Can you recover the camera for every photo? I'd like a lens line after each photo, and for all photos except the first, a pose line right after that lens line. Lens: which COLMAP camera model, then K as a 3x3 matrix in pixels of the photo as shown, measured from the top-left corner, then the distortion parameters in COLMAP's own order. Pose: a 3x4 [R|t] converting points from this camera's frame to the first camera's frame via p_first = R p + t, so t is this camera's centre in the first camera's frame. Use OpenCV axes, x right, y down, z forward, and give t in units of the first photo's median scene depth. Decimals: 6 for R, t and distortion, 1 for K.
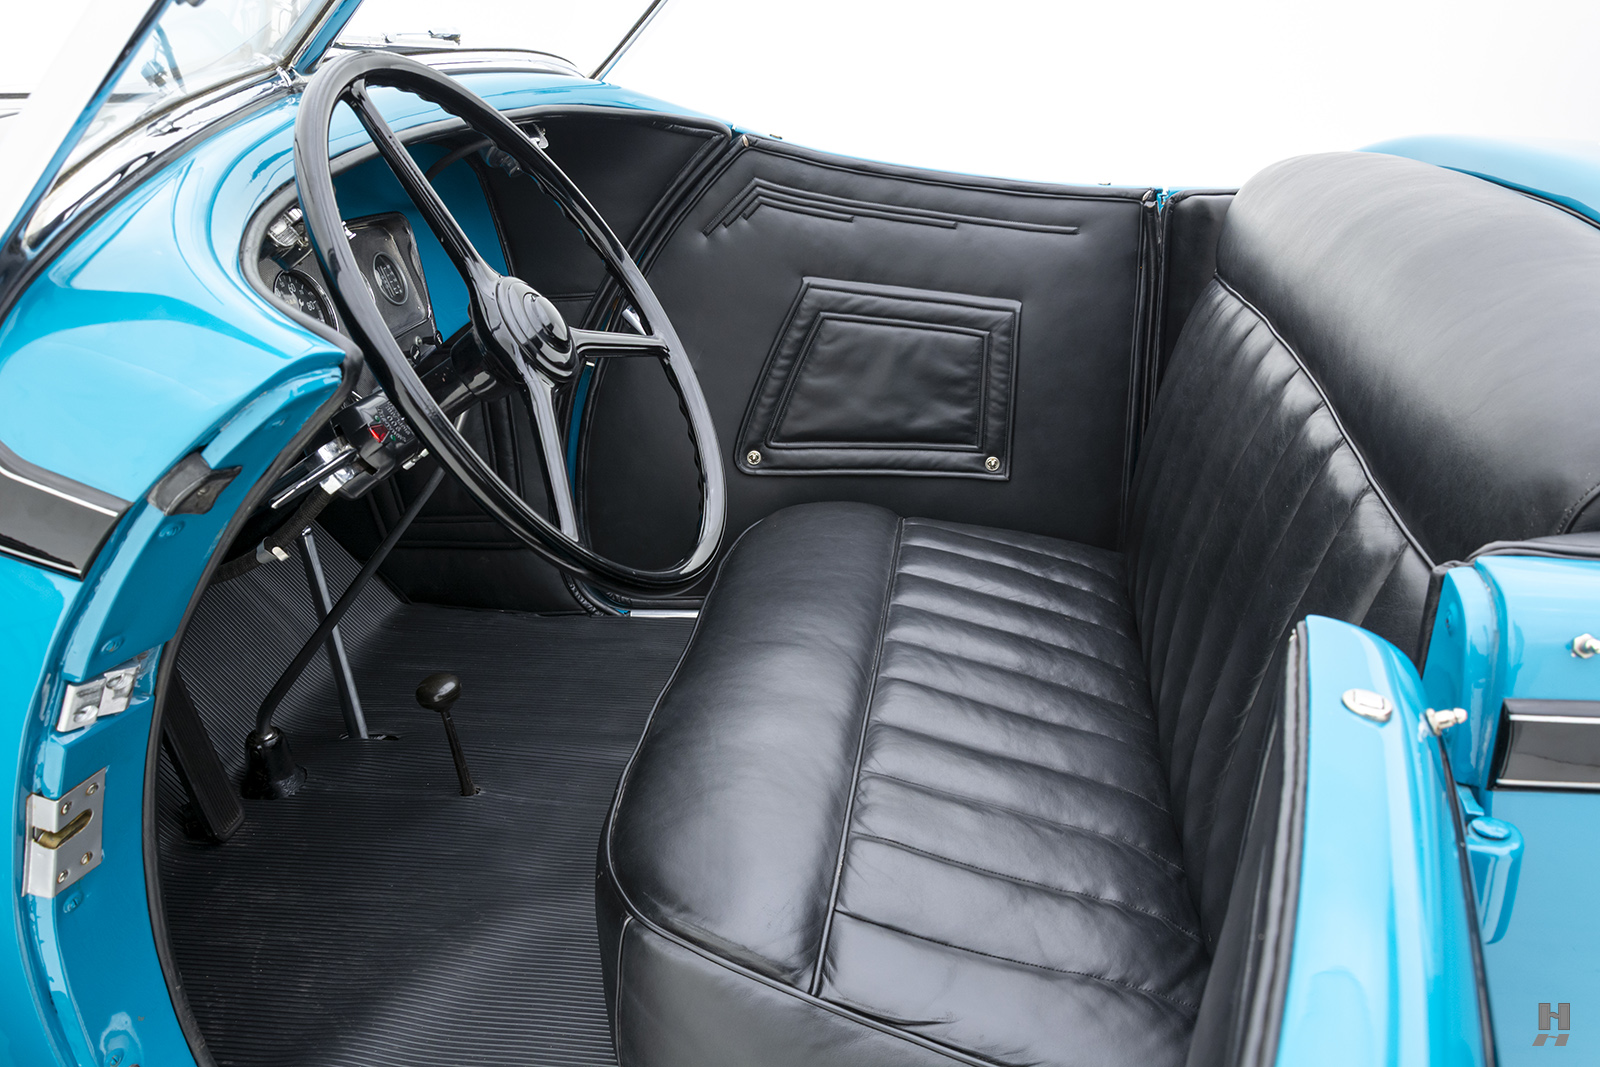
lens RADIAL K [[1164.1, 0, 800.0], [0, 1164.1, 533.5], [0, 0, 1]] dist [-0.035473, 0.001897]
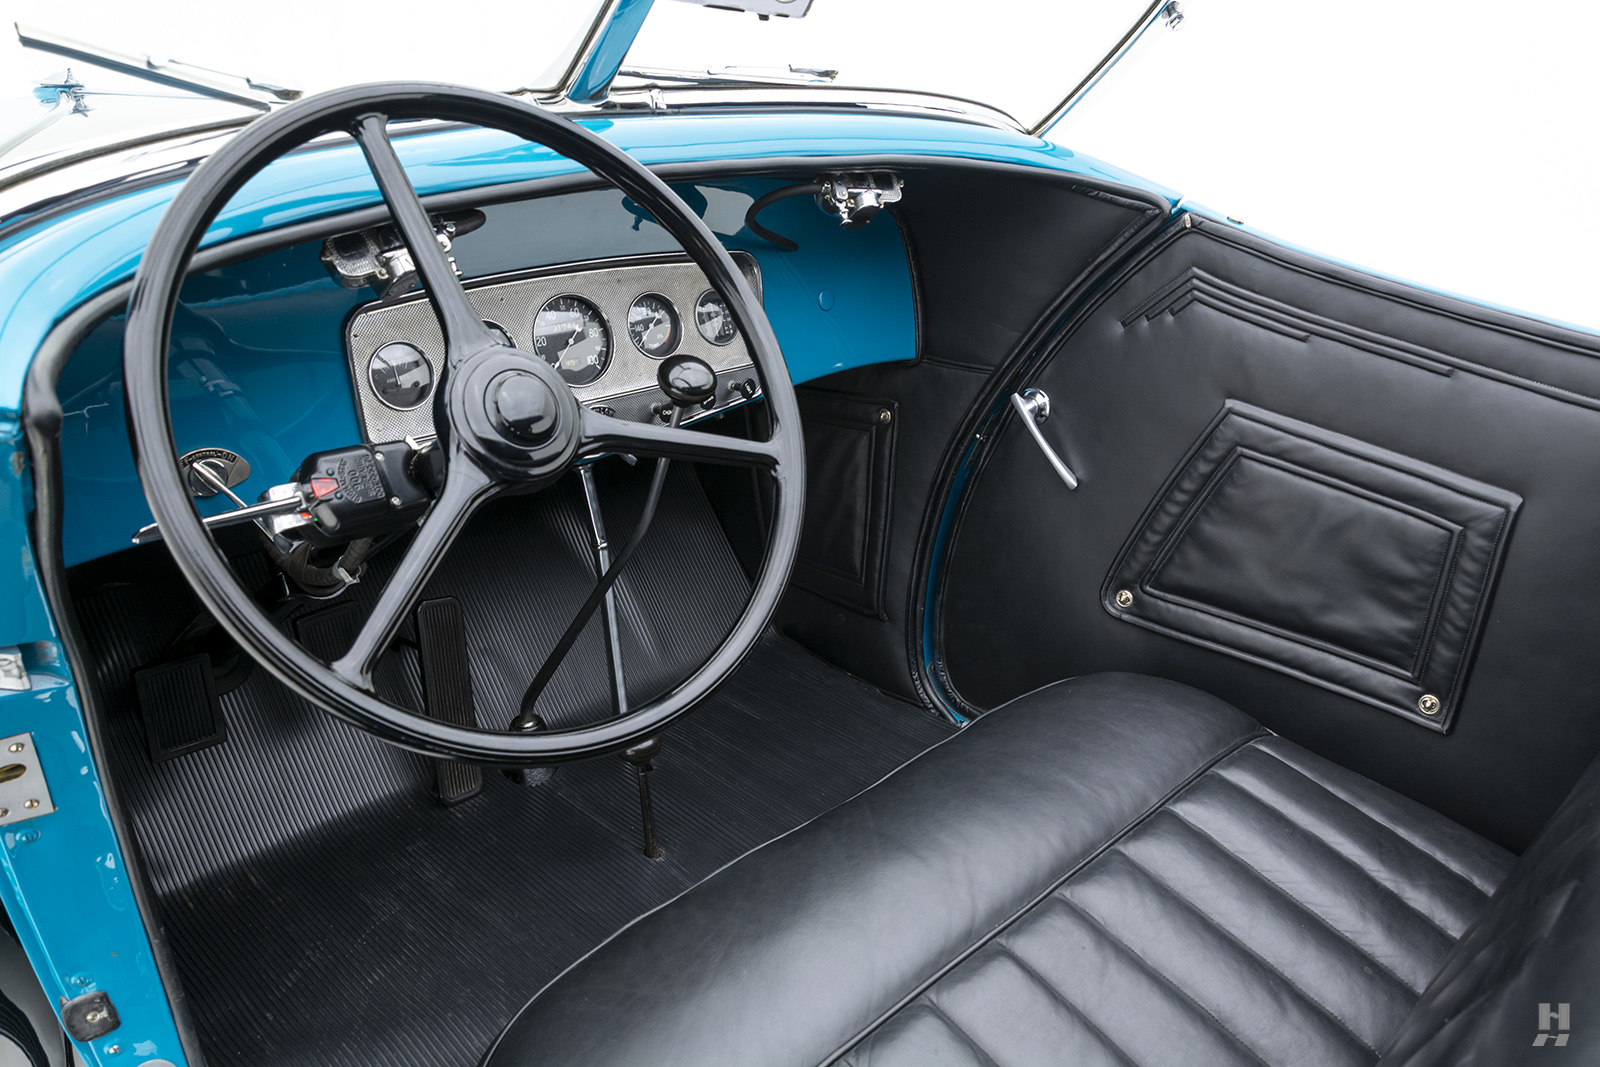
lens RADIAL K [[1164.1, 0, 800.0], [0, 1164.1, 533.5], [0, 0, 1]] dist [-0.035473, 0.001897]
pose [[0.803209, 0.262148, -0.534914, 0.213644], [-0.273681, 0.959978, 0.059511, -0.100910], [0.529106, 0.098596, 0.842808, 0.196467]]
